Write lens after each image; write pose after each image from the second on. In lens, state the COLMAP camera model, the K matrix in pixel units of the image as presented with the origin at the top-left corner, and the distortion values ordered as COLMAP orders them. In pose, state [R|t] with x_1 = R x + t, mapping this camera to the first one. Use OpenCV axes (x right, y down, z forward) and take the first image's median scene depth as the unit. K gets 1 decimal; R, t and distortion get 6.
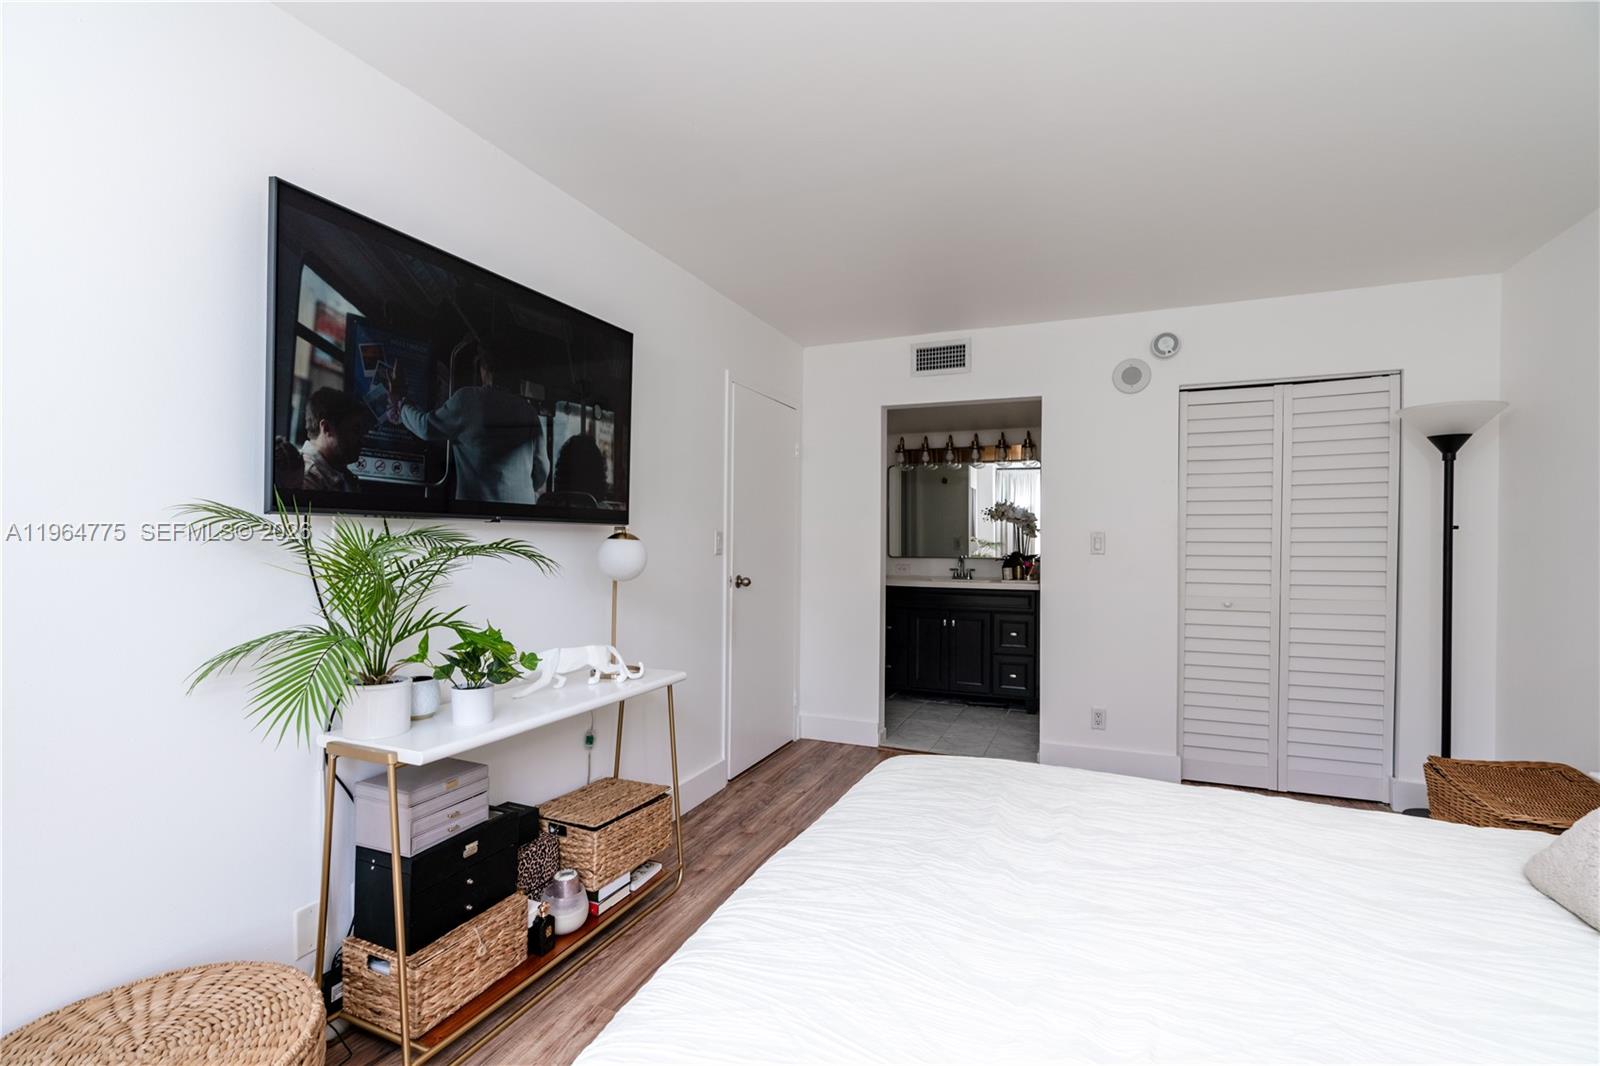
lens RADIAL K [[711.1, 0, 800.4], [0, 711.1, 538.8], [0, 0, 1]] dist [0.003742, 0.002790]
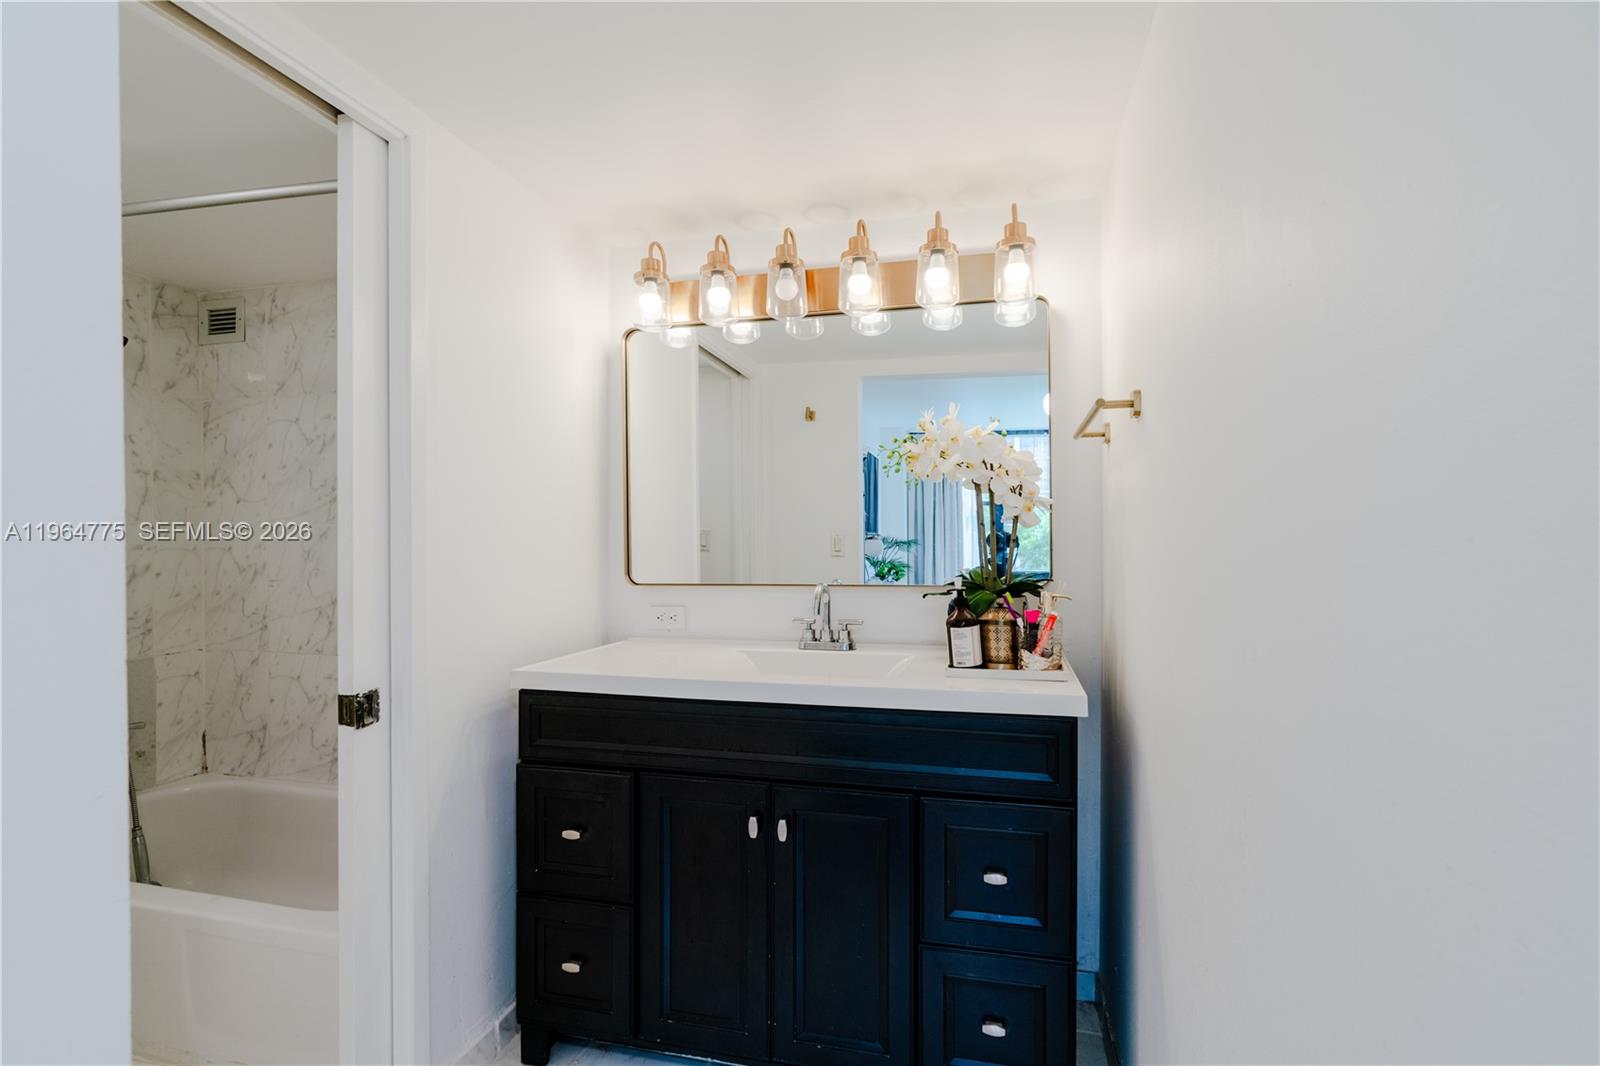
lens RADIAL K [[711.1, 0, 793.3], [0, 711.1, 541.1], [0, 0, 1]] dist [0.003742, 0.002790]
pose [[0.992967, -0.011259, 0.117857, 0.307709], [0.010611, 0.999925, 0.006124, 0.002998], [-0.117917, -0.004830, 0.993012, 1.182912]]
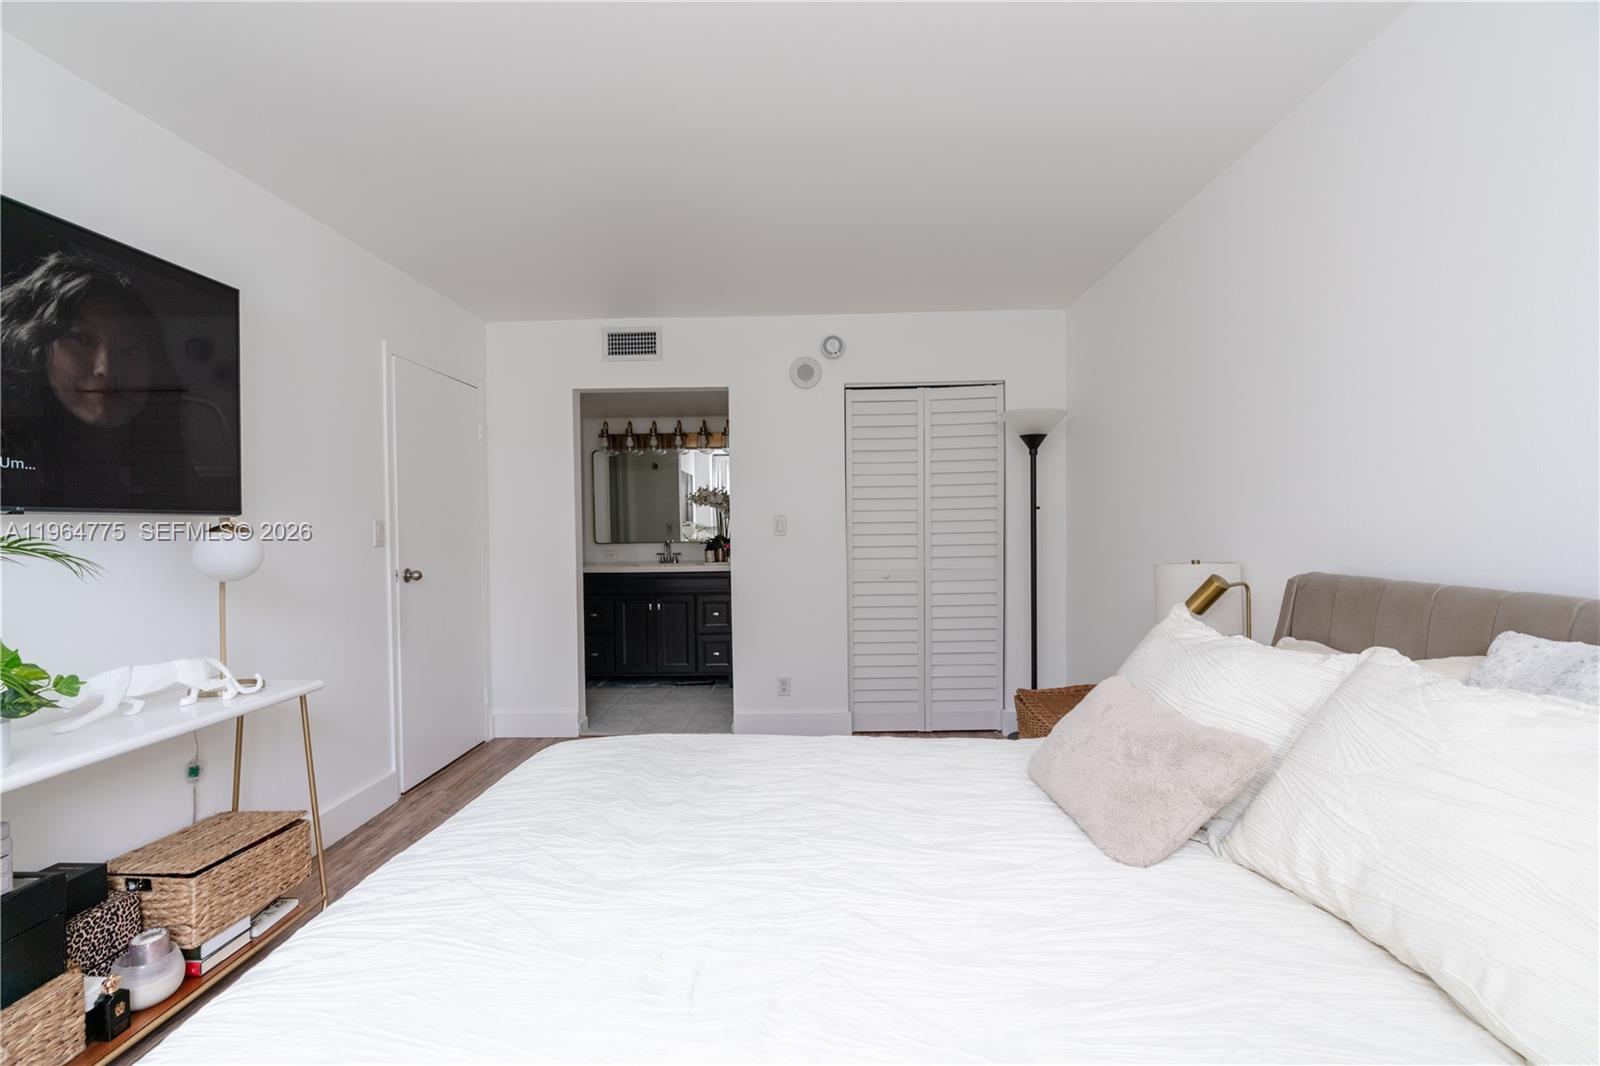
lens RADIAL K [[711.1, 0, 788.3], [0, 711.1, 537.0], [0, 0, 1]] dist [0.003742, 0.002790]
pose [[0.936519, -0.024932, 0.349728, 0.057826], [0.018386, 0.999588, 0.022025, 0.000035], [-0.350134, -0.014197, 0.936592, -0.026033]]
